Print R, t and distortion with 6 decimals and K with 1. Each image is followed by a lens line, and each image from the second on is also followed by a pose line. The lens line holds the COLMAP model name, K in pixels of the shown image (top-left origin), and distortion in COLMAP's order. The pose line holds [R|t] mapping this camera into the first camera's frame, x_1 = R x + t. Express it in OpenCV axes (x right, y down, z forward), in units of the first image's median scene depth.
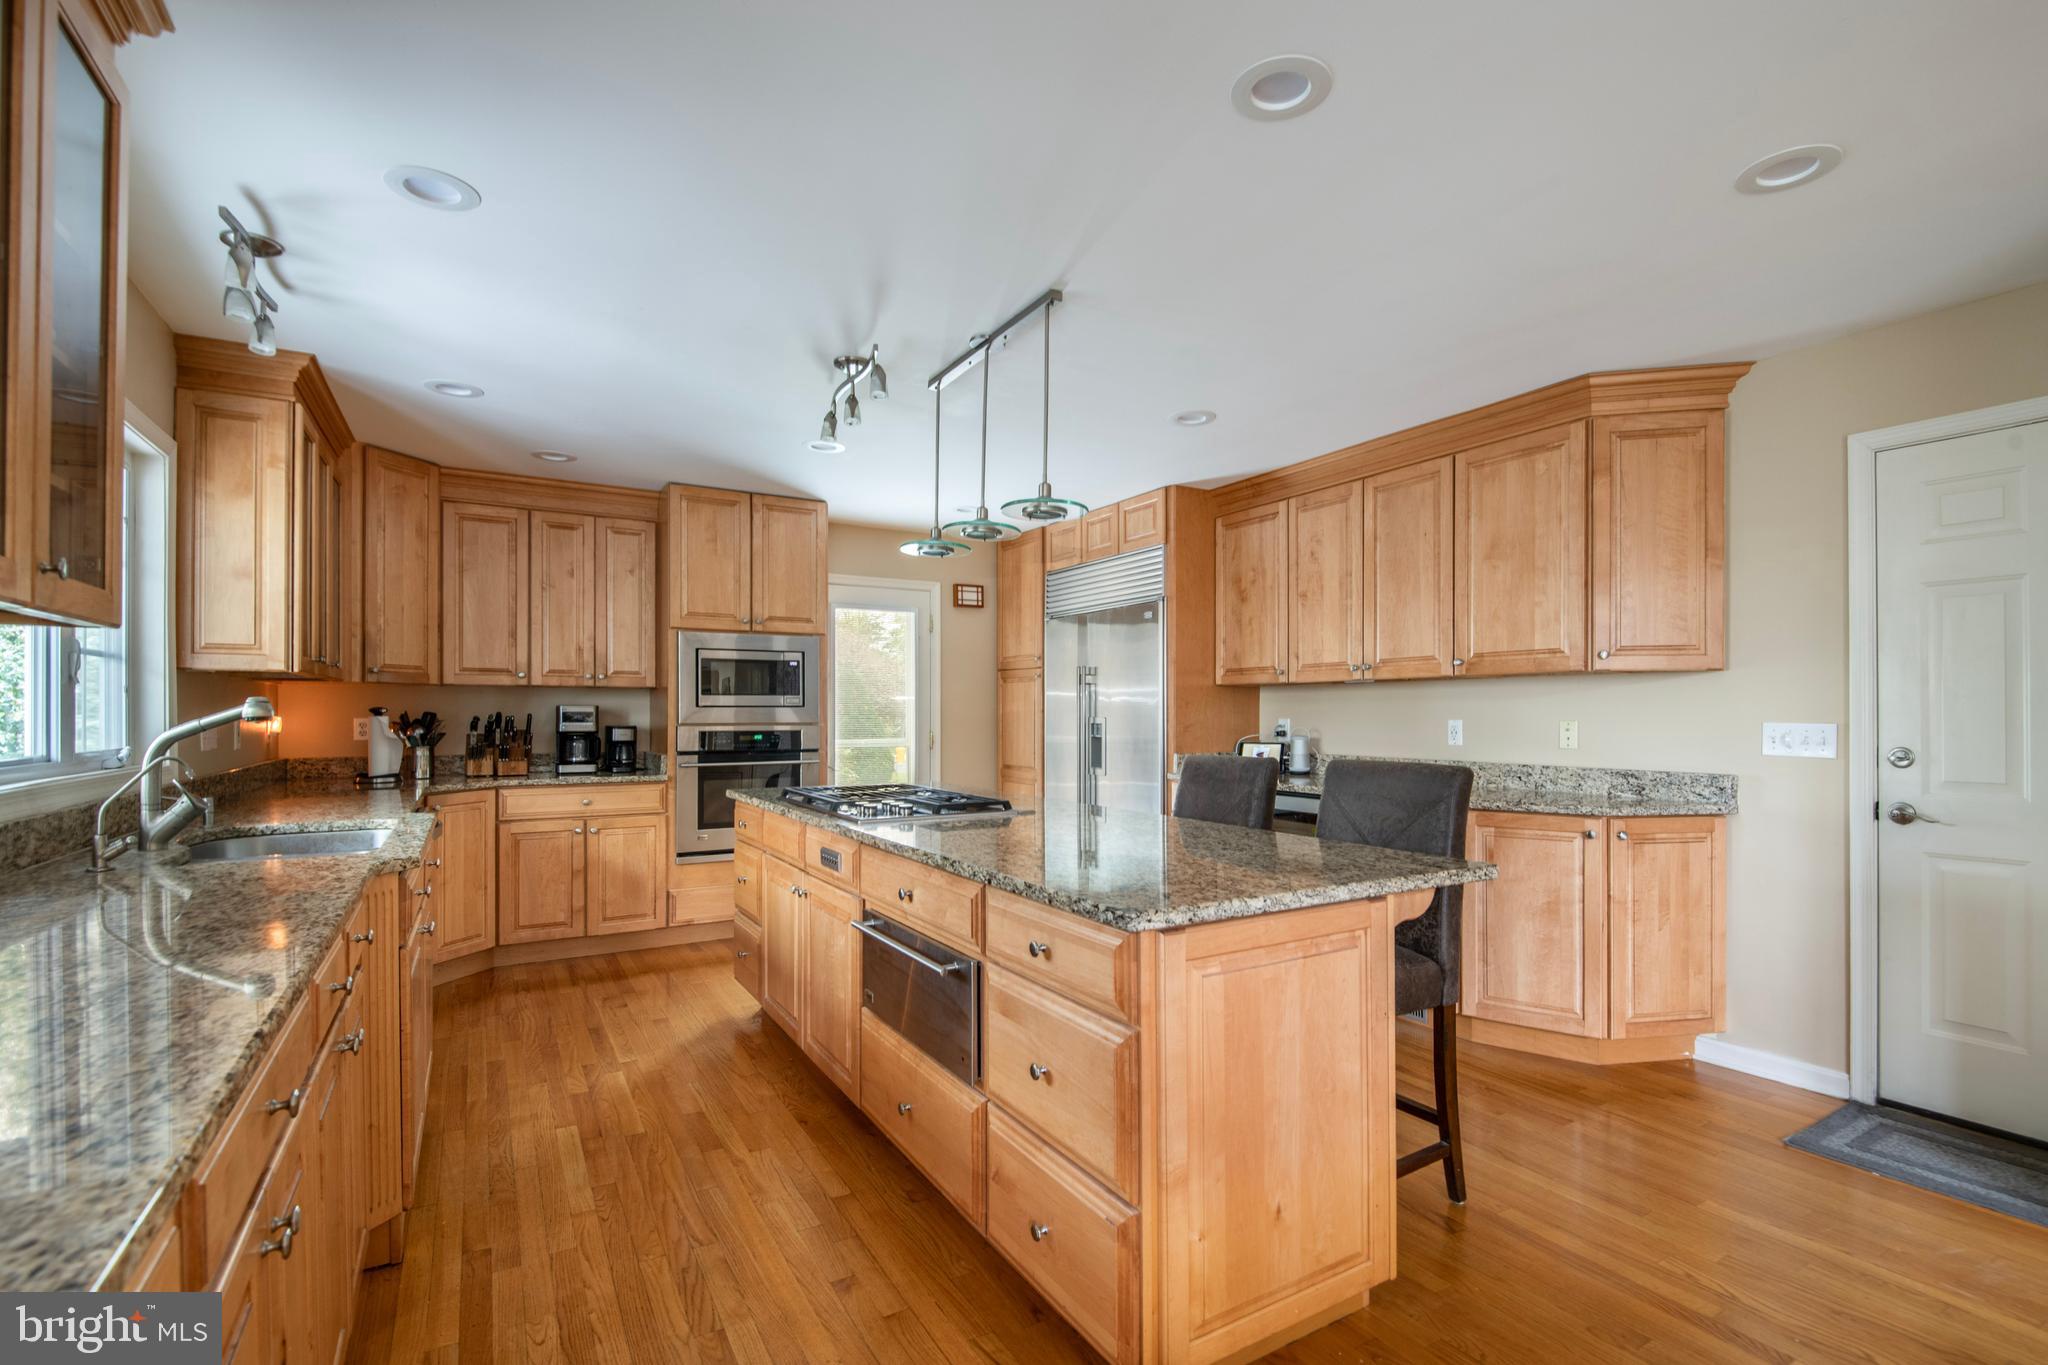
lens RADIAL K [[948.9, 0, 1040.6], [0, 948.9, 692.6], [0, 0, 1]] dist [0.002292, -0.000699]
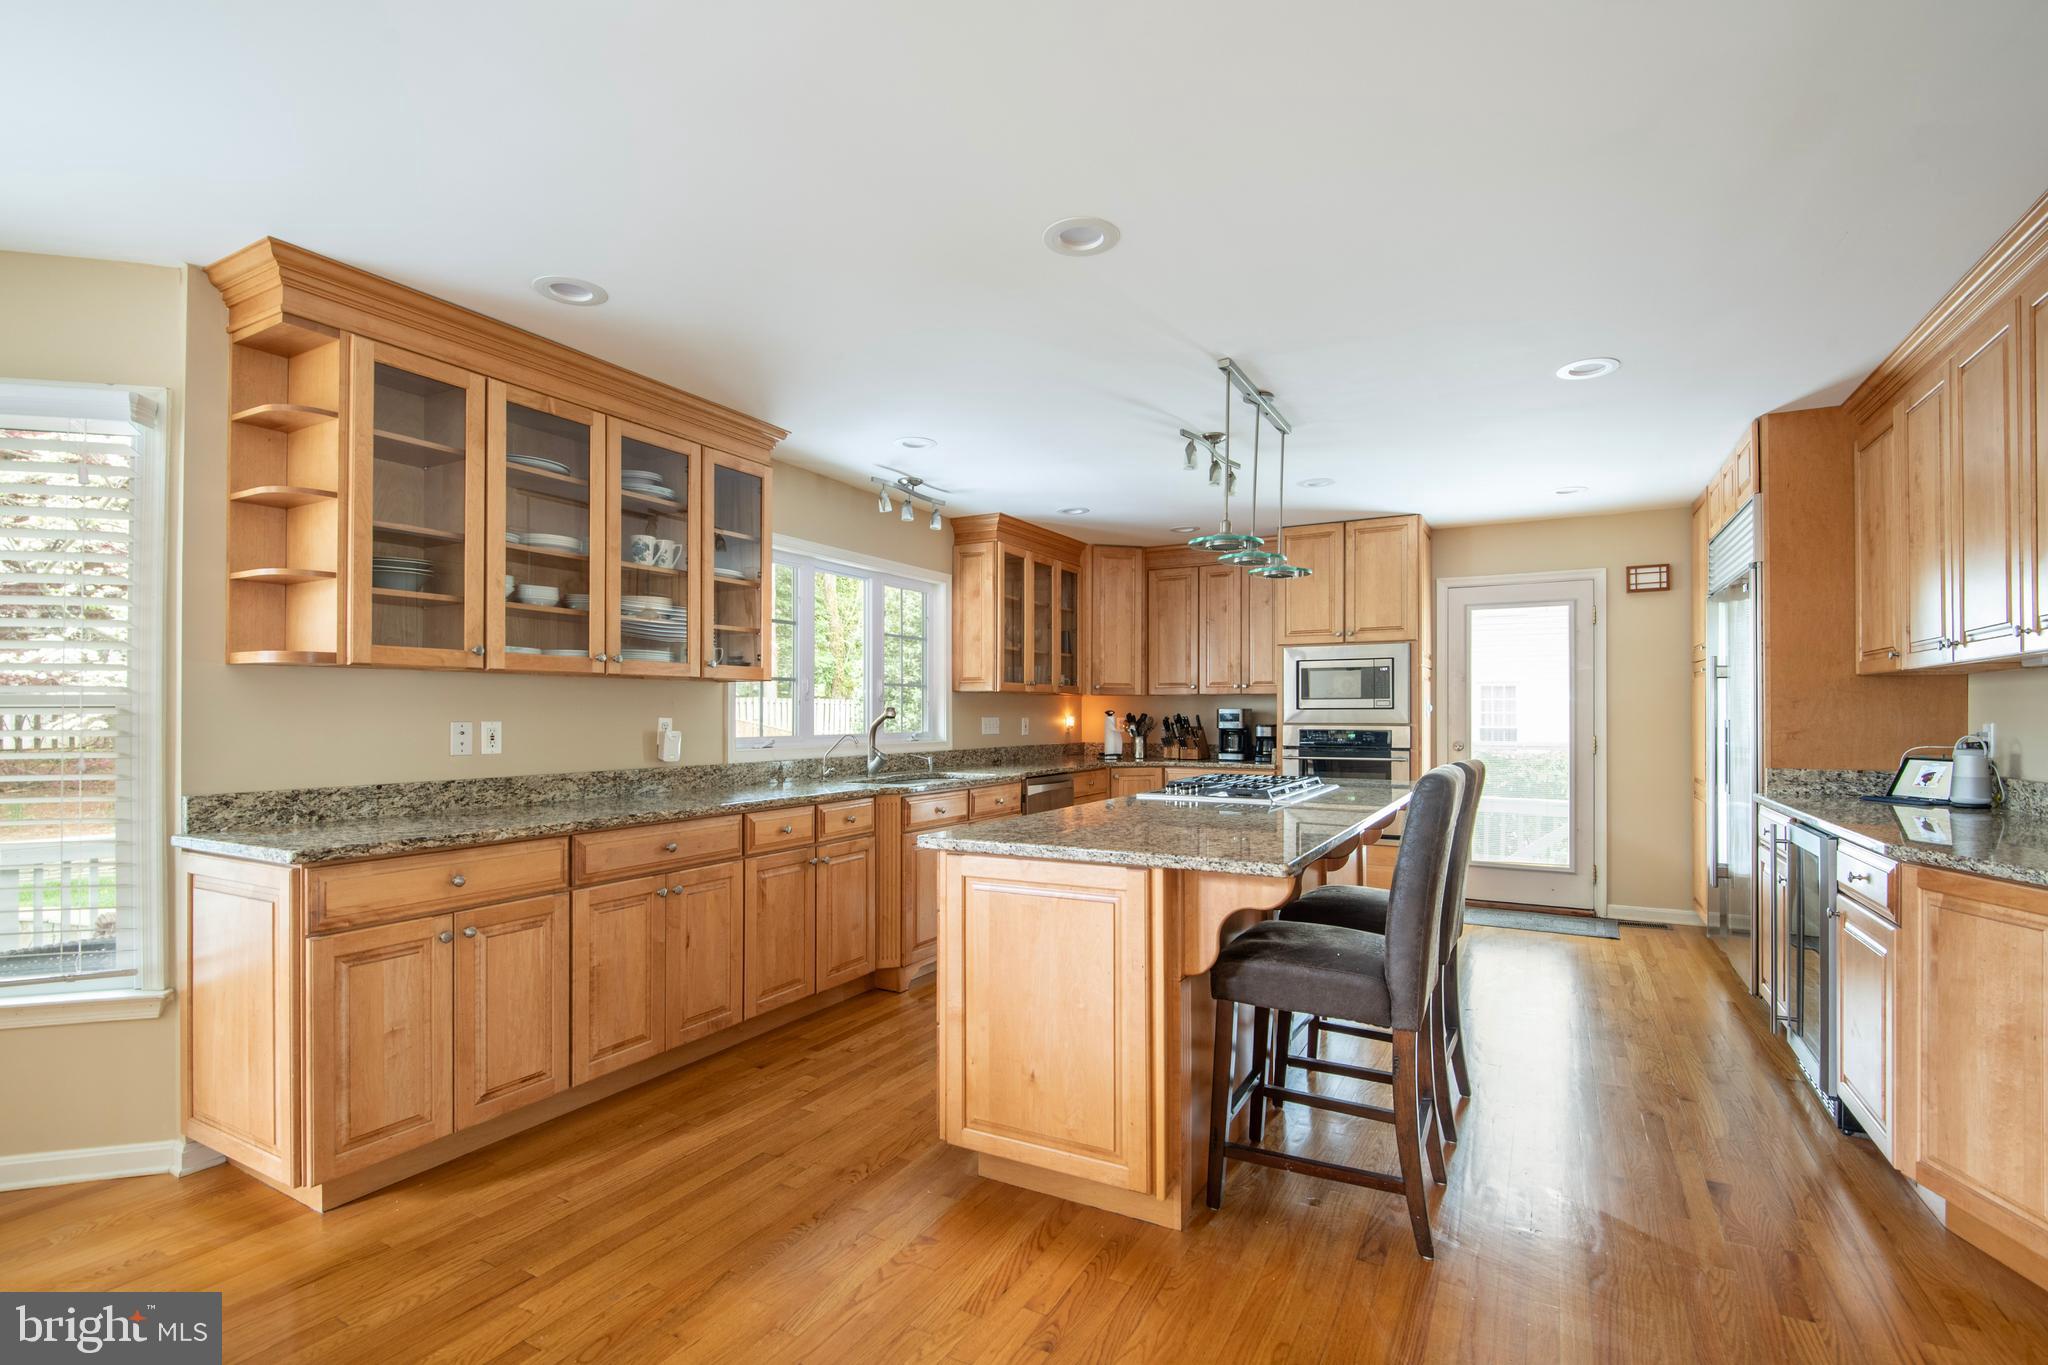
lens RADIAL K [[948.9, 0, 1040.6], [0, 948.9, 692.6], [0, 0, 1]] dist [0.002292, -0.000699]
pose [[0.499777, -0.020644, -0.865908, 0.523672], [0.020277, 0.999721, -0.012131, 0.002032], [0.865917, -0.011495, 0.500056, 0.114368]]
